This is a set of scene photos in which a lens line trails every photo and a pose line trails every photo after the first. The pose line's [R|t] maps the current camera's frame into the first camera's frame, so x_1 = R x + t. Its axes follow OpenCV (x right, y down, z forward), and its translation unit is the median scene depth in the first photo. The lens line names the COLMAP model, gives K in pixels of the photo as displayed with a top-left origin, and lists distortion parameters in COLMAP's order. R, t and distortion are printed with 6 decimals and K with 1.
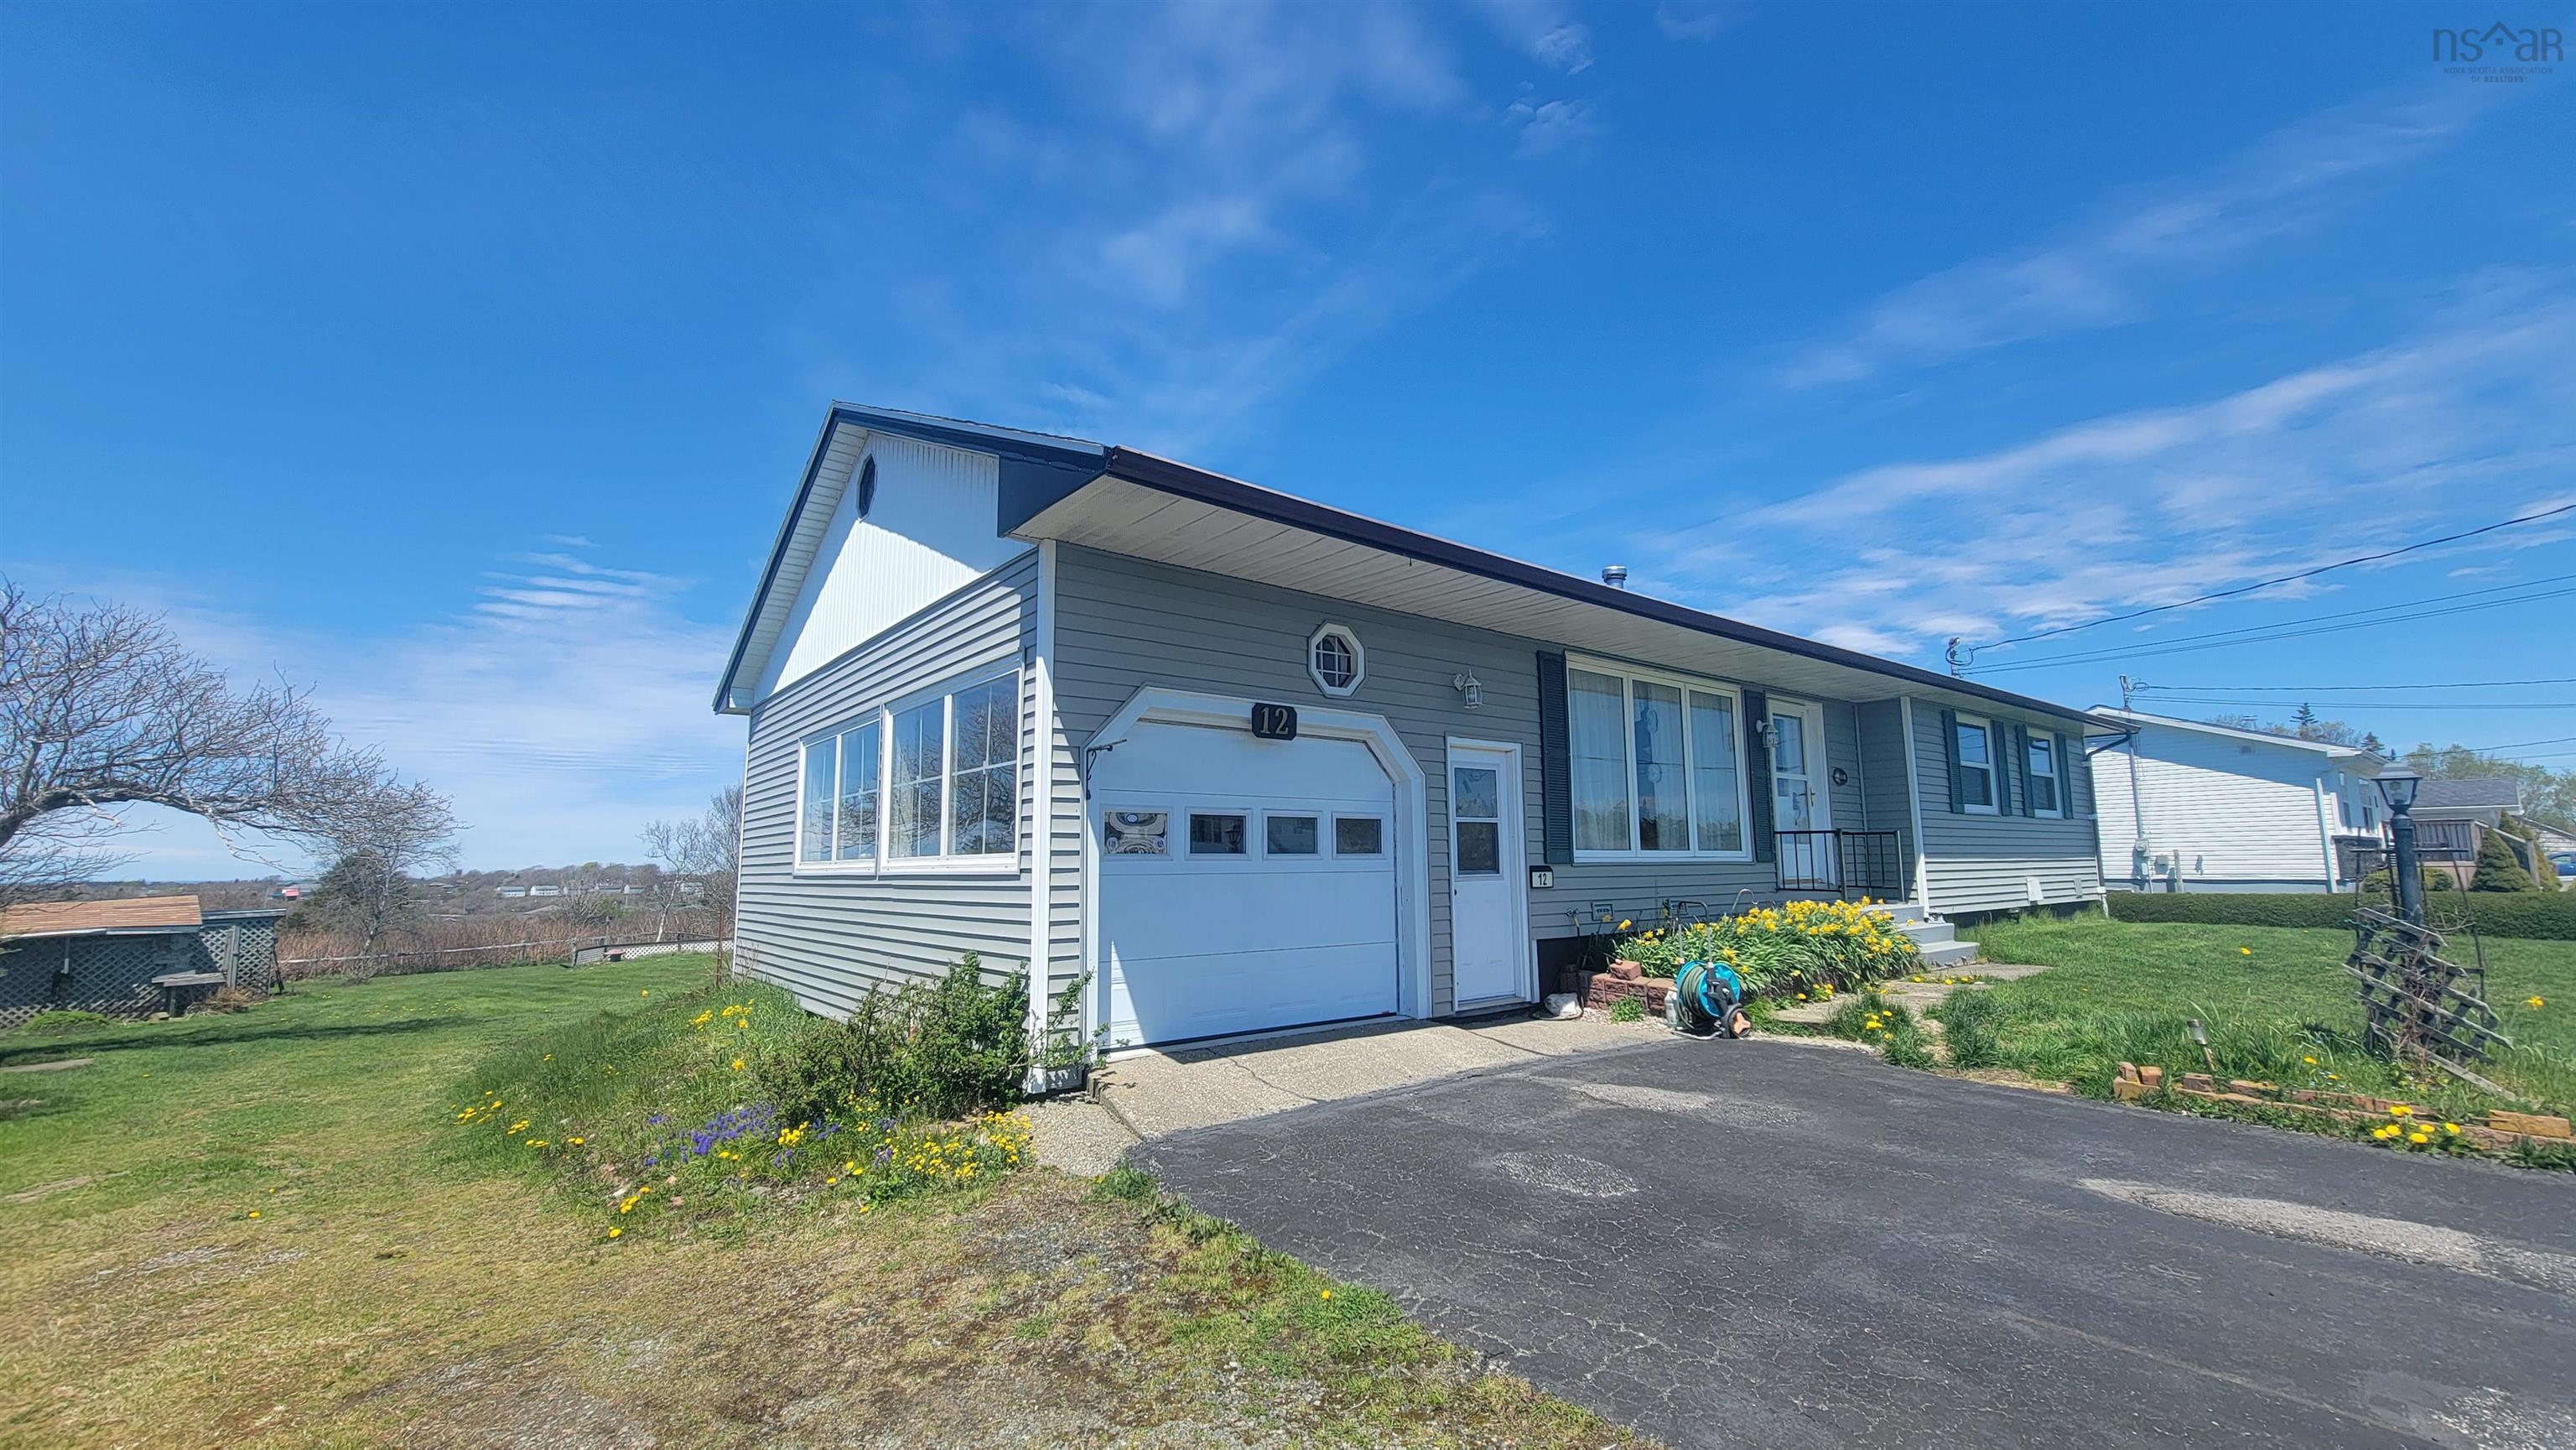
lens RADIAL K [[1045.8, 0, 1294.3], [0, 1045.8, 726.9], [0, 0, 1]] dist [-0.003617, 0.001572]
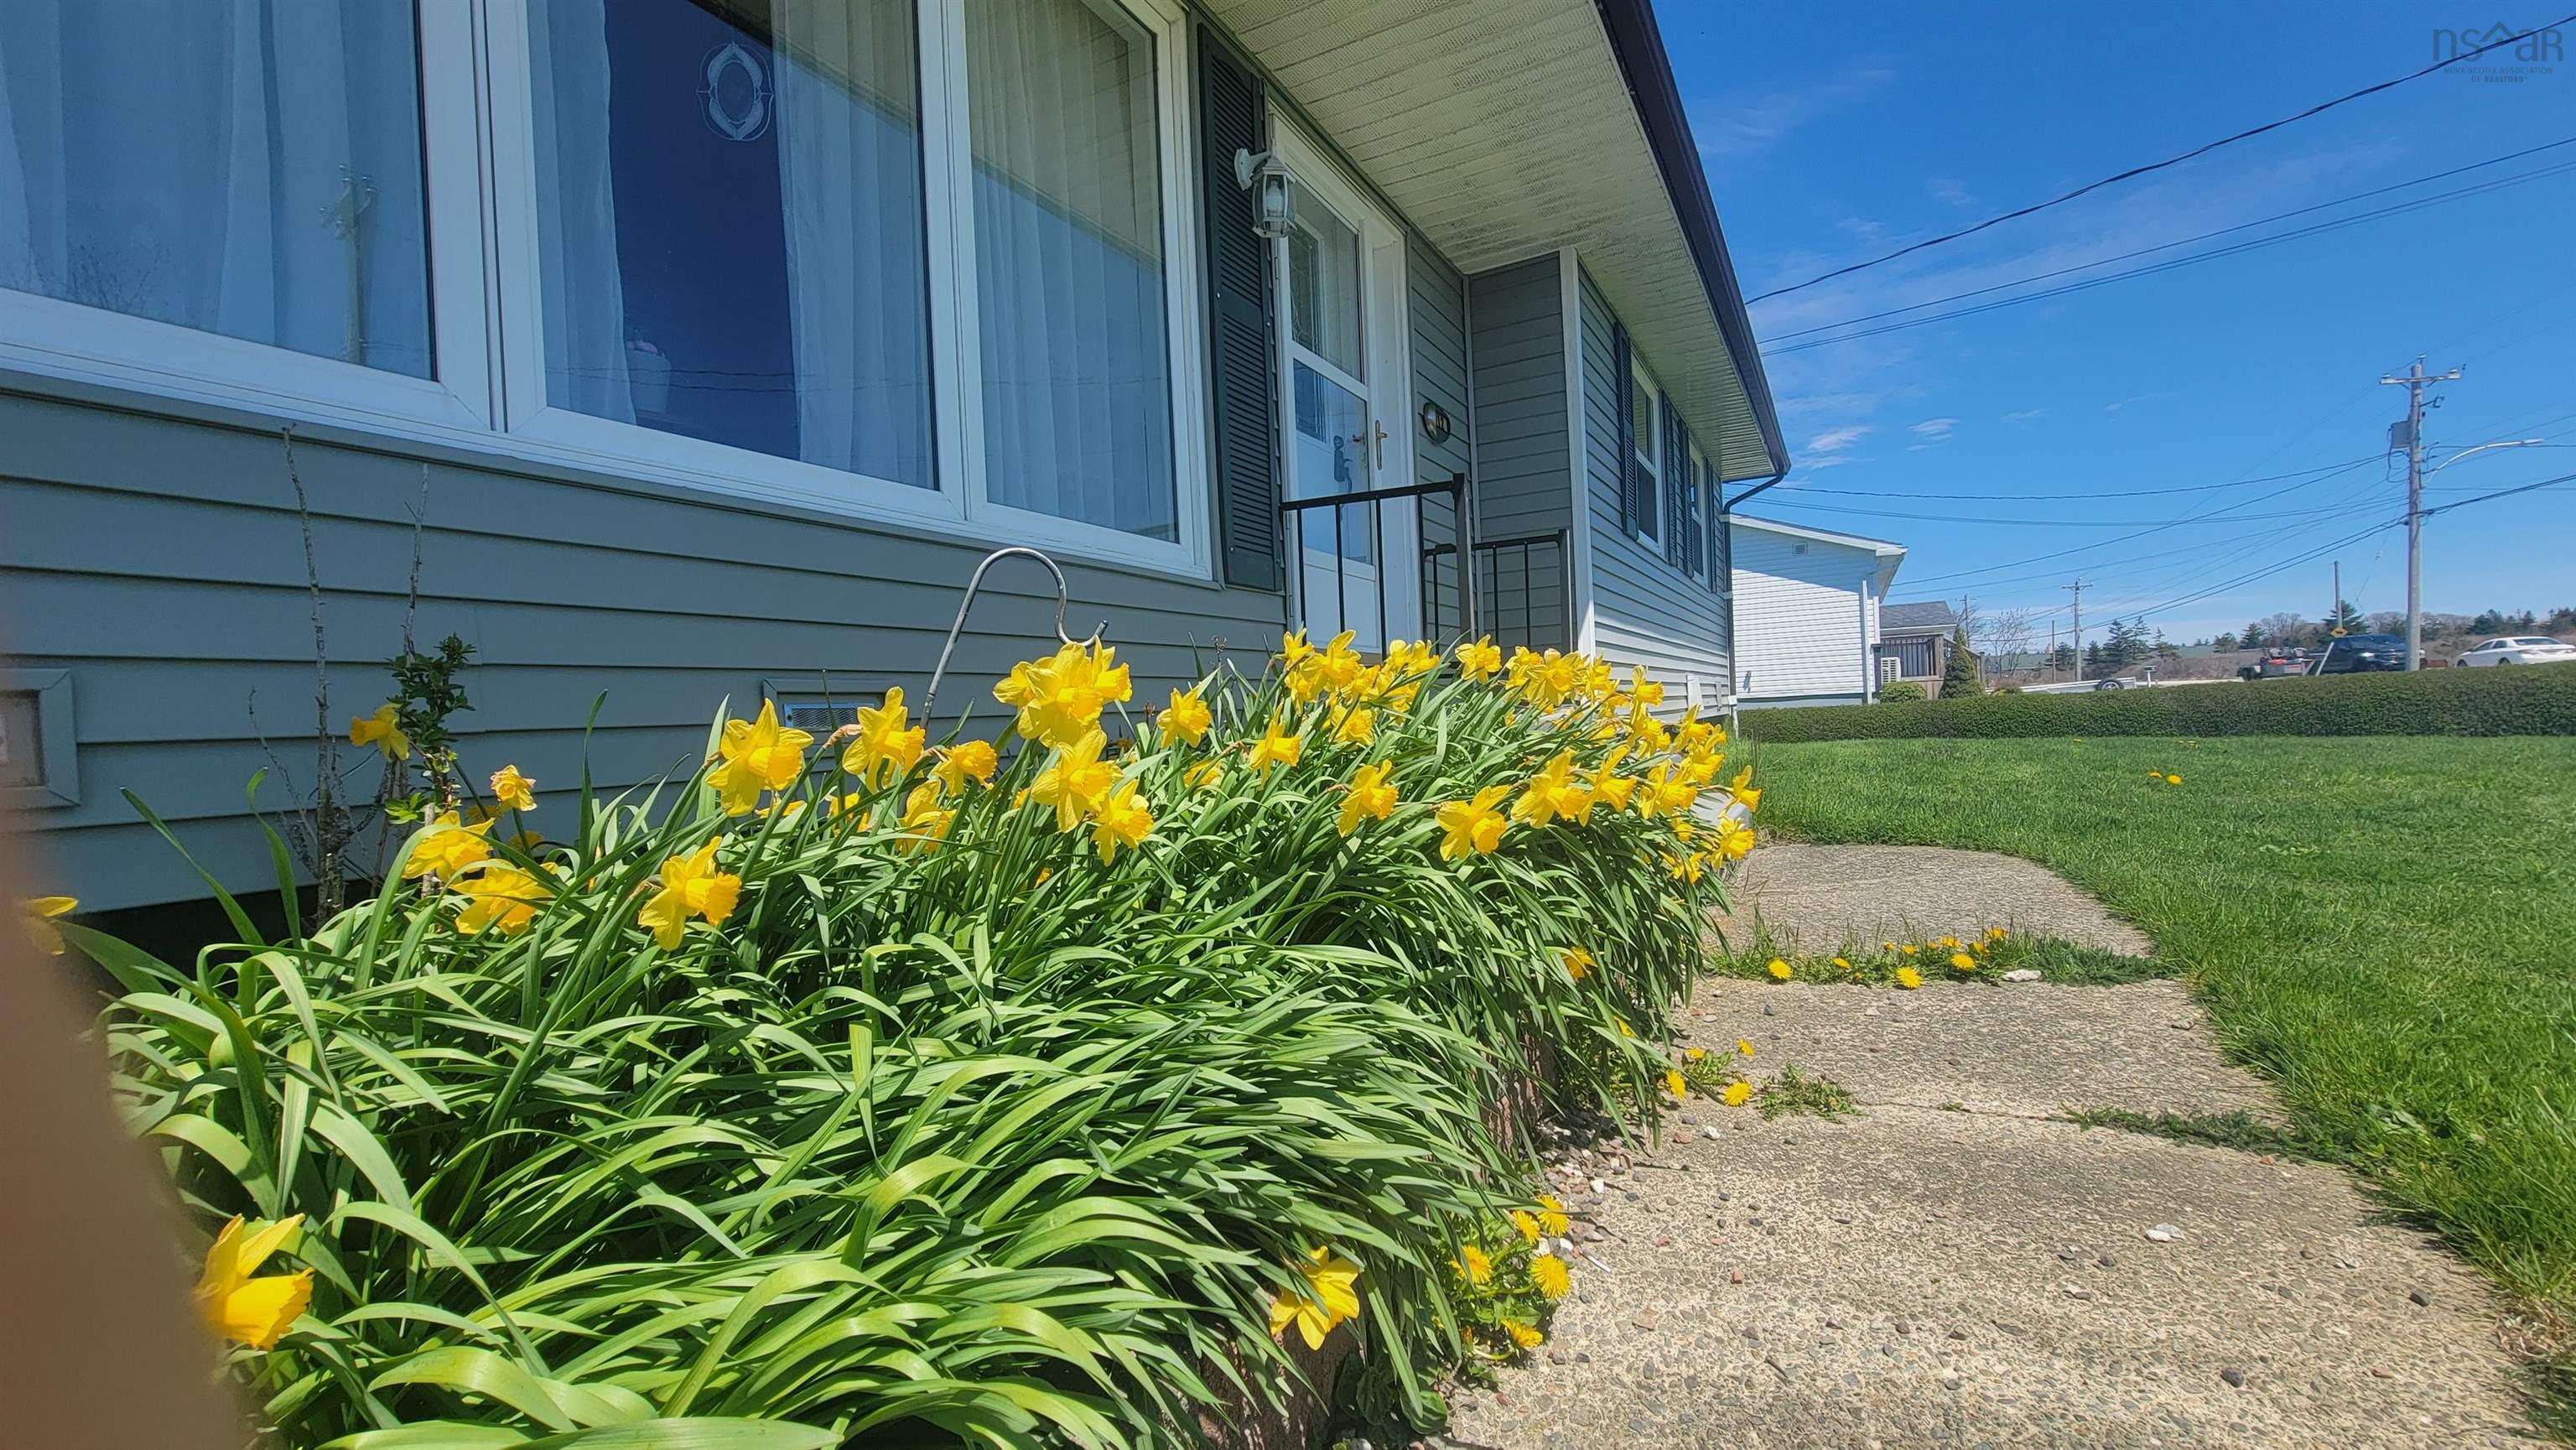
lens RADIAL K [[1045.8, 0, 1294.3], [0, 1045.8, 726.9], [0, 0, 1]] dist [-0.003617, 0.001572]
pose [[0.918963, -0.035646, 0.392729, 0.415929], [-0.016019, 0.991710, 0.127498, 0.162785], [-0.394018, -0.123457, 0.910773, 0.866243]]
